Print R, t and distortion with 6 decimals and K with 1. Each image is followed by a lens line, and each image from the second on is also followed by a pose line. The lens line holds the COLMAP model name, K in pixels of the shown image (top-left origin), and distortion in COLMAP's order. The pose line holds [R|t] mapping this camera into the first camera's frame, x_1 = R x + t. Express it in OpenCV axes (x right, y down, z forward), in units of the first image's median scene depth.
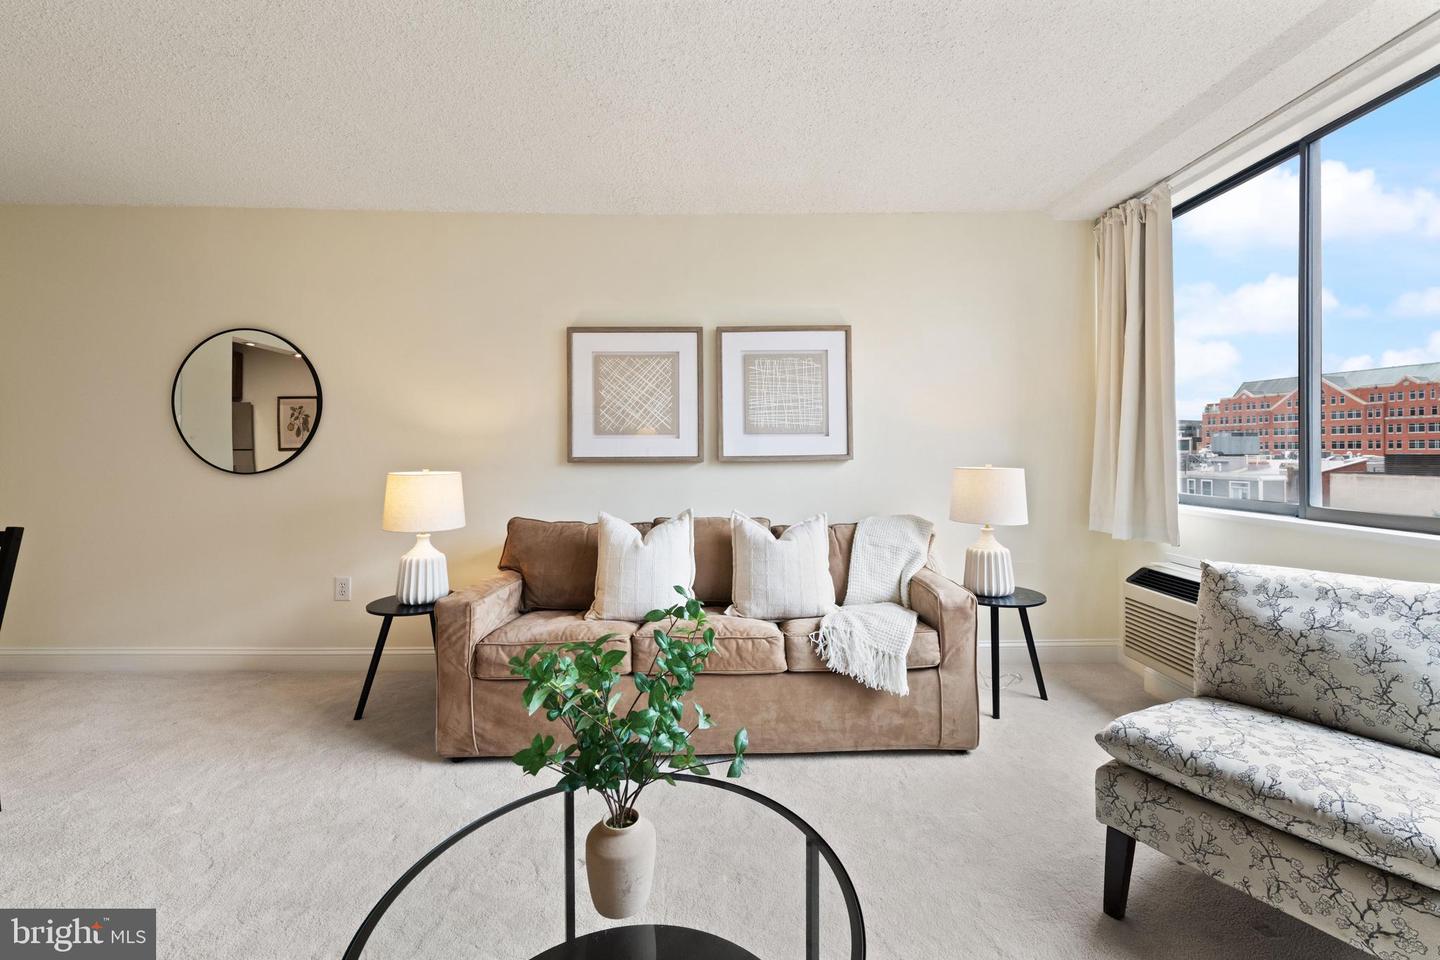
lens RADIAL K [[581.7, 0, 732.6], [0, 581.7, 455.7], [0, 0, 1]] dist [0.015043, -0.005413]
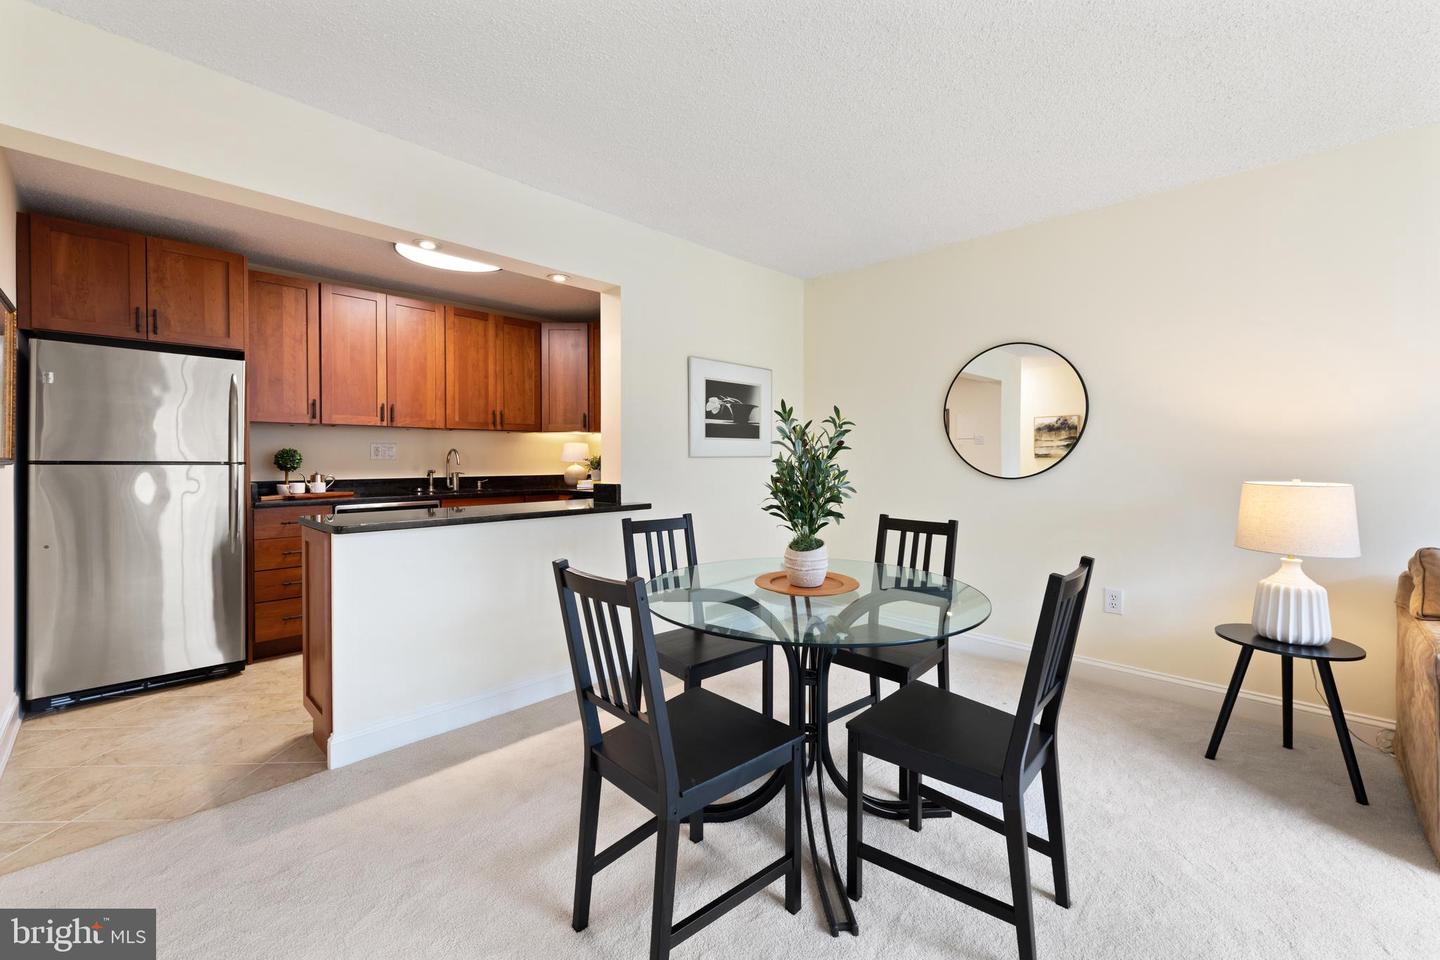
lens RADIAL K [[581.7, 0, 732.1], [0, 581.7, 464.3], [0, 0, 1]] dist [0.015043, -0.005413]
pose [[0.711543, 0.006128, -0.702615, -0.508705], [-0.003273, 0.999980, 0.005407, 0.000621], [0.702634, -0.001547, 0.711549, -0.136089]]
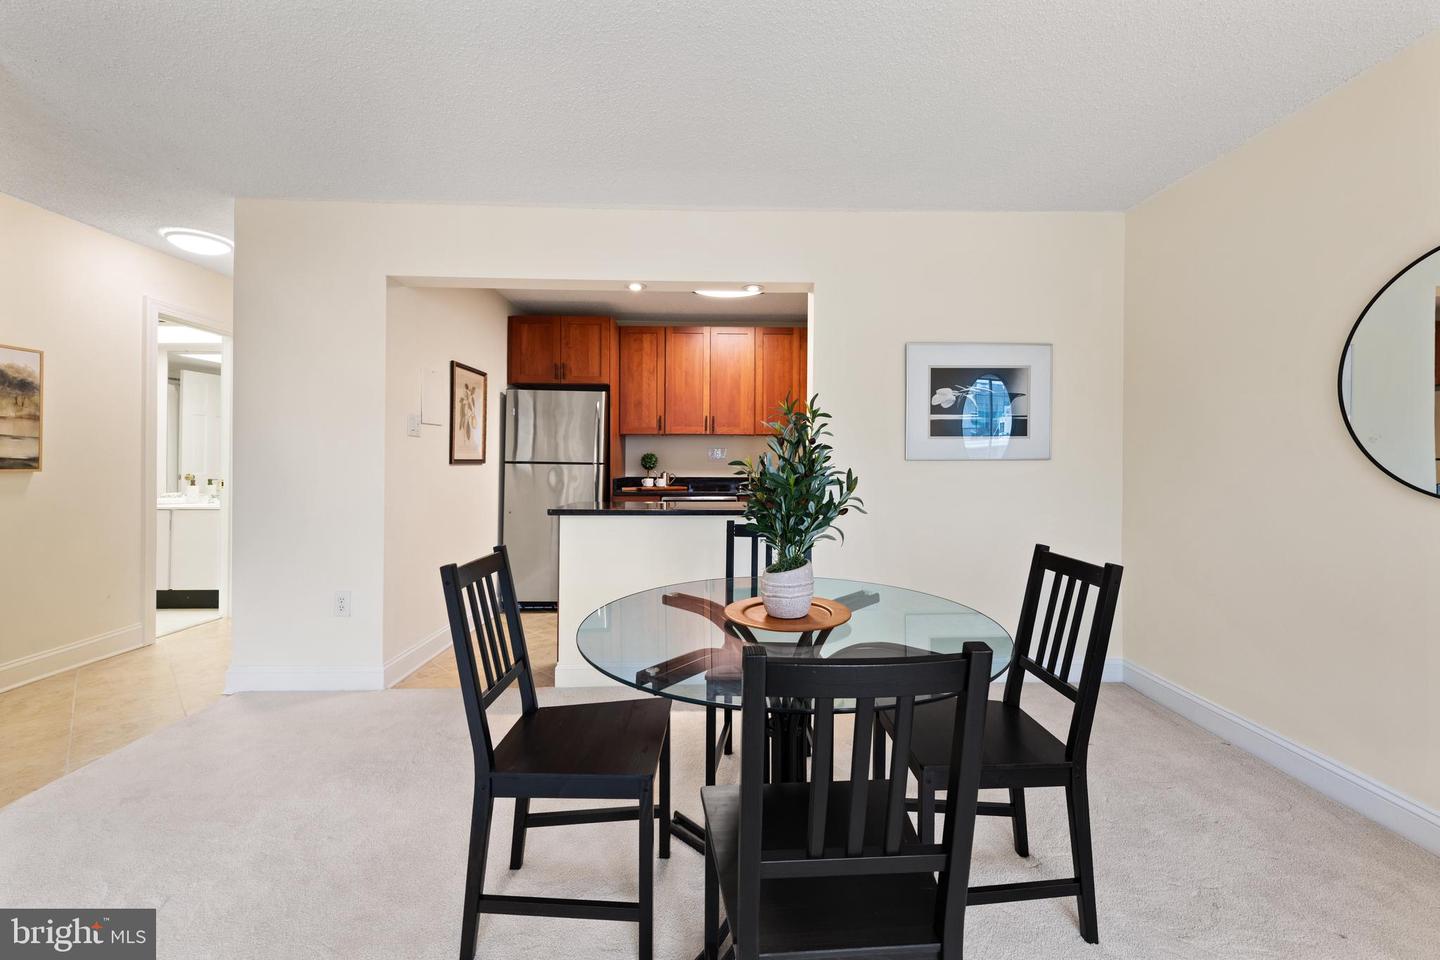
lens RADIAL K [[581.7, 0, 730.7], [0, 581.7, 463.2], [0, 0, 1]] dist [0.015043, -0.005413]
pose [[0.011704, 0.003171, -0.999926, -0.362849], [-0.009574, 0.999949, 0.003059, -0.001664], [0.999886, 0.009537, 0.011734, 0.371036]]
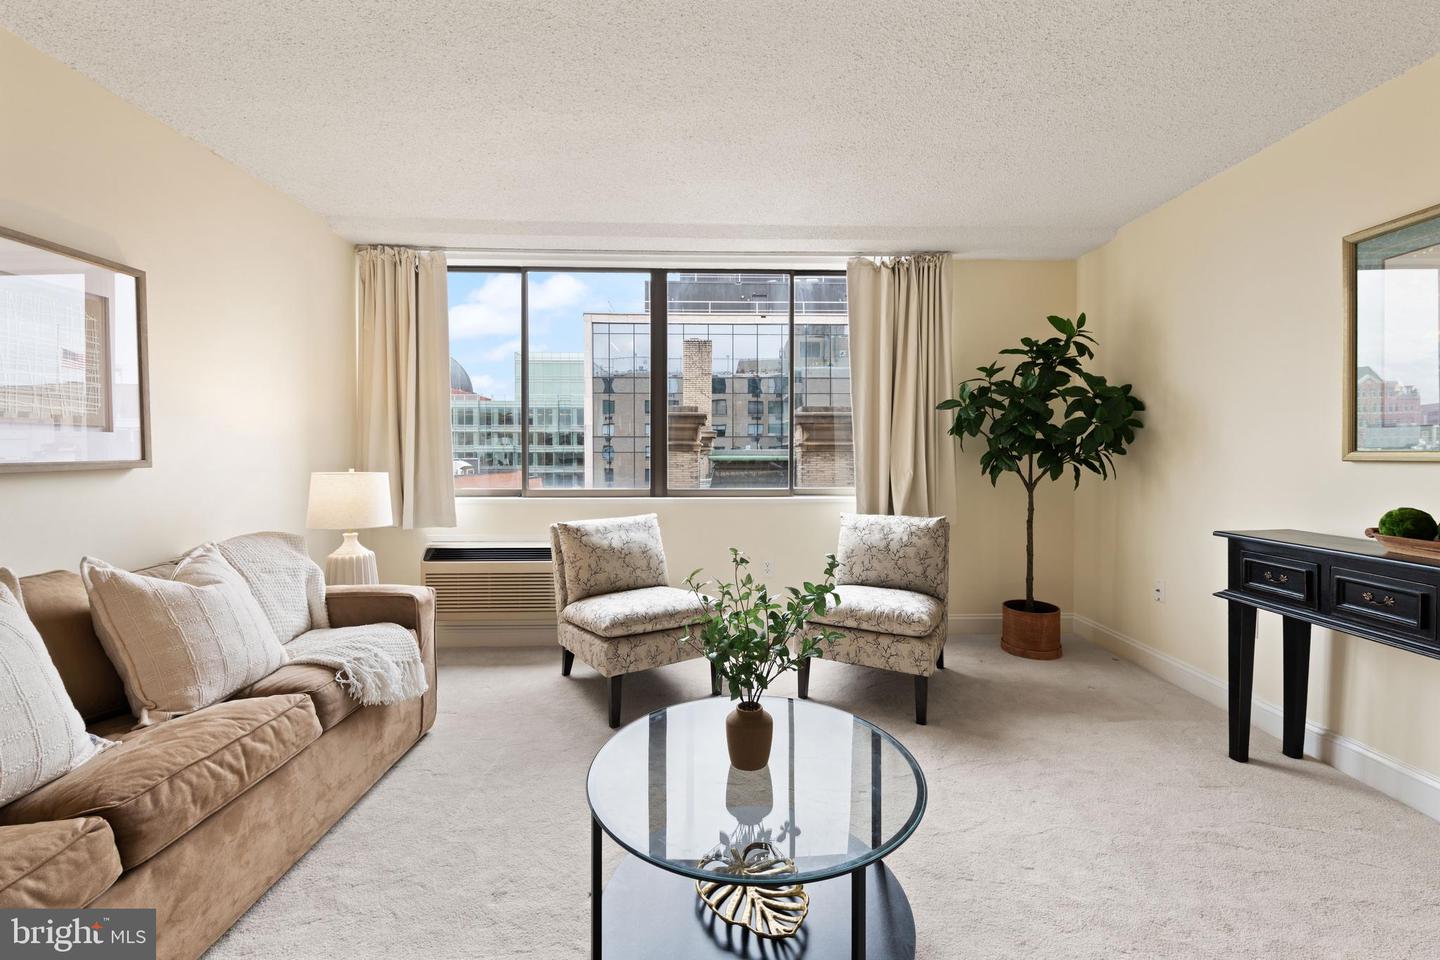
lens RADIAL K [[581.7, 0, 730.8], [0, 581.7, 463.1], [0, 0, 1]] dist [0.015043, -0.005413]
pose [[-0.009364, -0.009585, 0.999910, -0.580173], [0.004908, 0.999942, 0.009631, -0.001946], [-0.999944, 0.004998, -0.009317, 0.372135]]
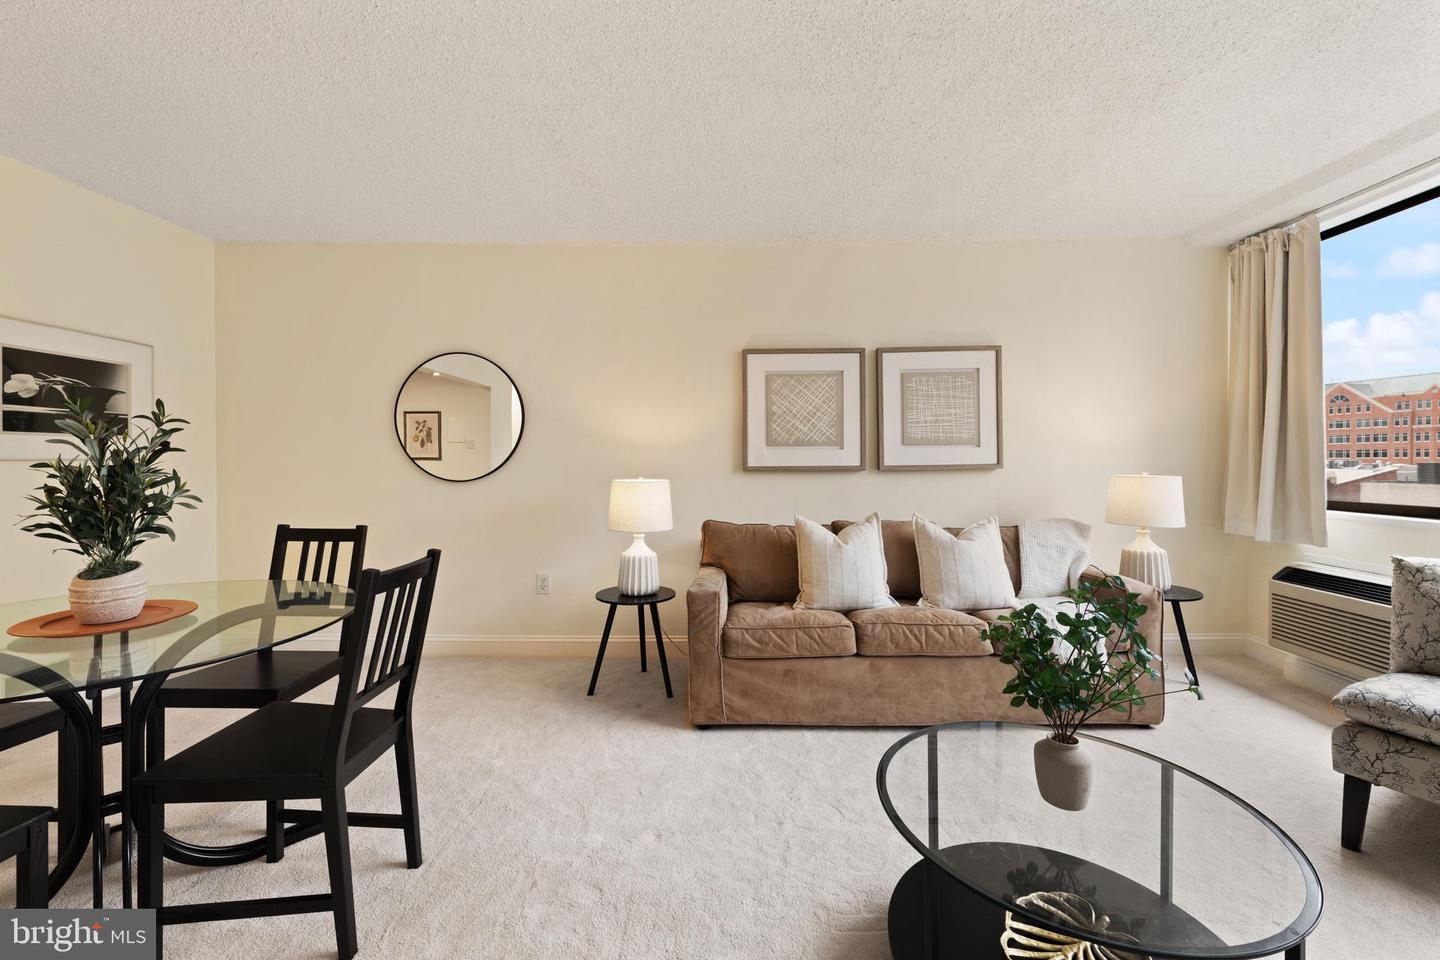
lens RADIAL K [[581.7, 0, 731.4], [0, 581.7, 466.3], [0, 0, 1]] dist [0.015043, -0.005413]
pose [[0.999682, -0.000488, -0.025207, -0.321210], [0.000551, 0.999997, 0.002499, -0.000371], [0.025205, -0.002512, 0.999679, -0.124427]]
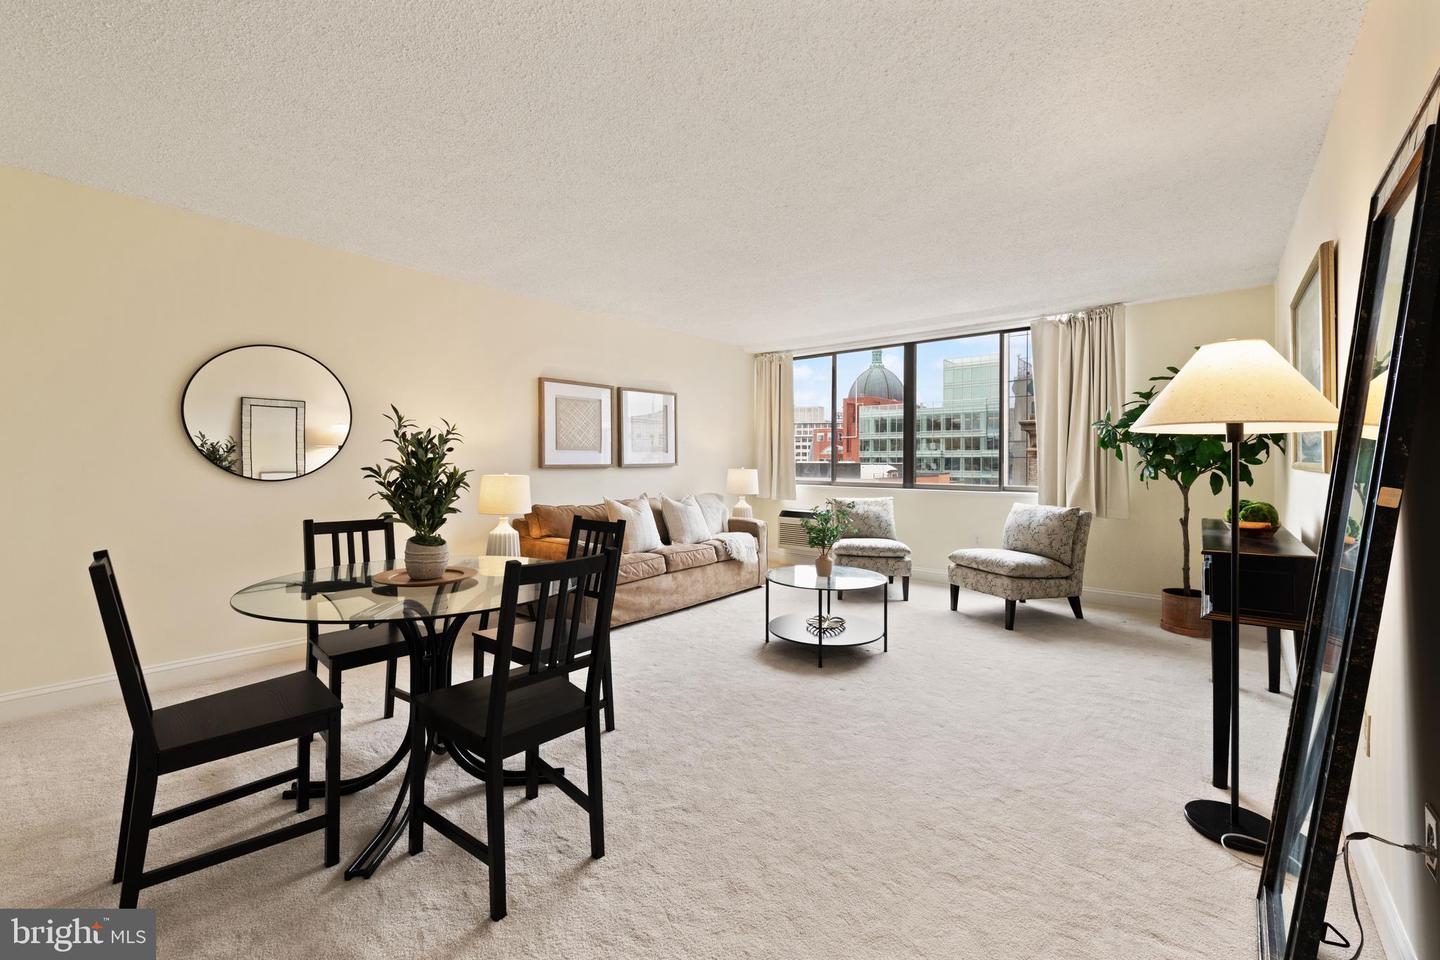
lens RADIAL K [[581.7, 0, 731.4], [0, 581.7, 461.8], [0, 0, 1]] dist [0.015043, -0.005413]
pose [[0.647688, 0.002243, 0.761903, -1.276731], [-0.001557, 0.999997, -0.001620, -0.003489], [-0.761904, -0.000137, 0.647690, -0.383886]]
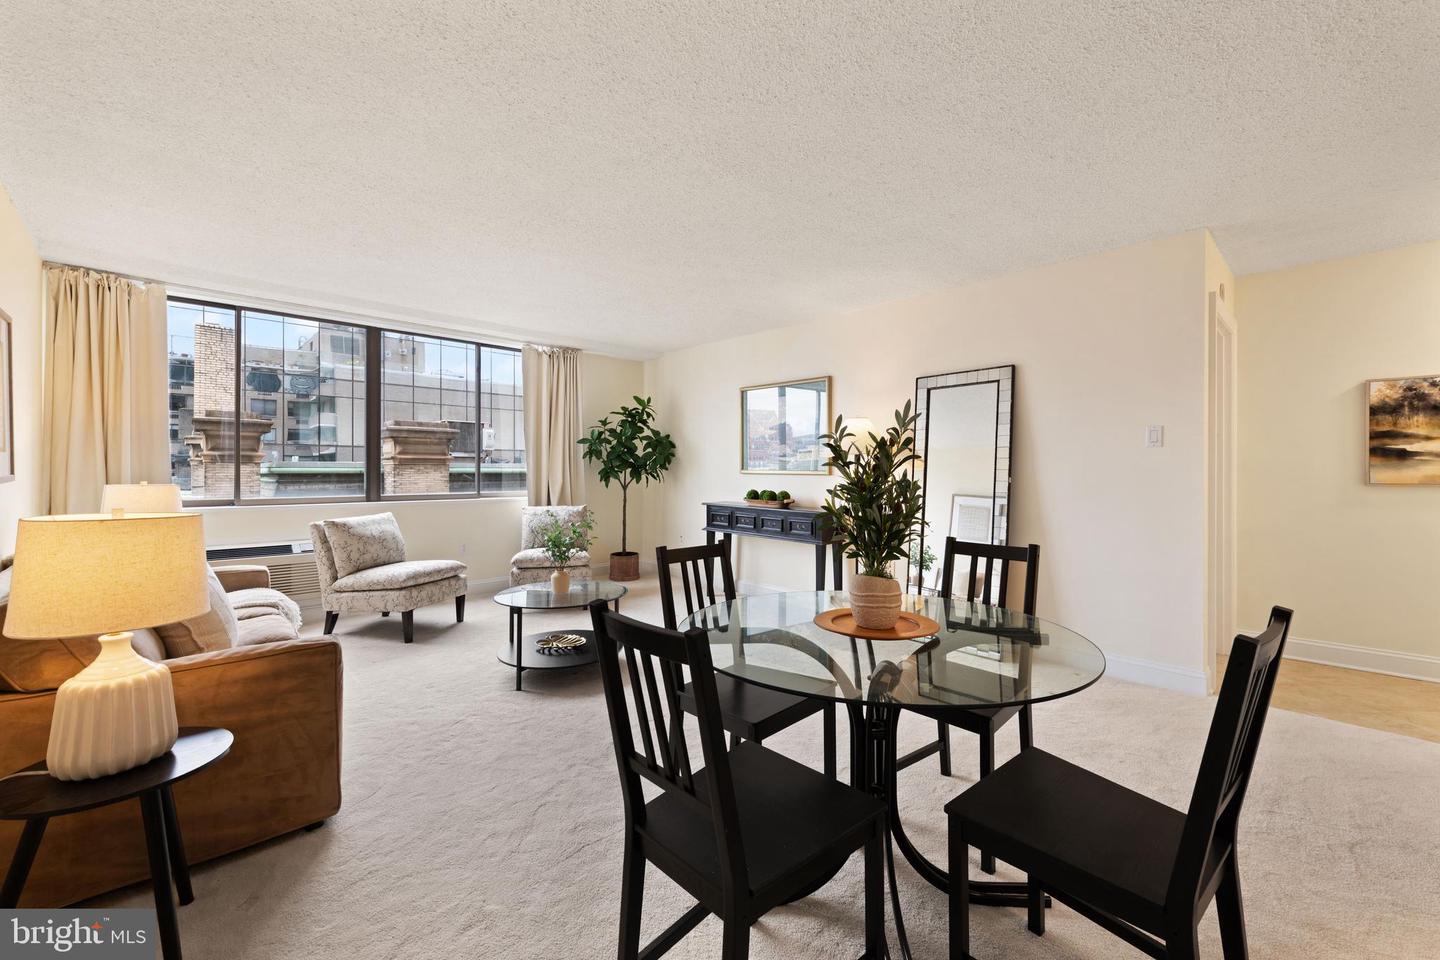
lens RADIAL K [[581.7, 0, 732.2], [0, 581.7, 469.7], [0, 0, 1]] dist [0.015043, -0.005413]
pose [[-0.680914, -0.001469, 0.732362, -1.287757], [0.001276, 0.999994, 0.003192, -0.012561], [-0.732362, 0.003108, -0.680908, 0.961545]]
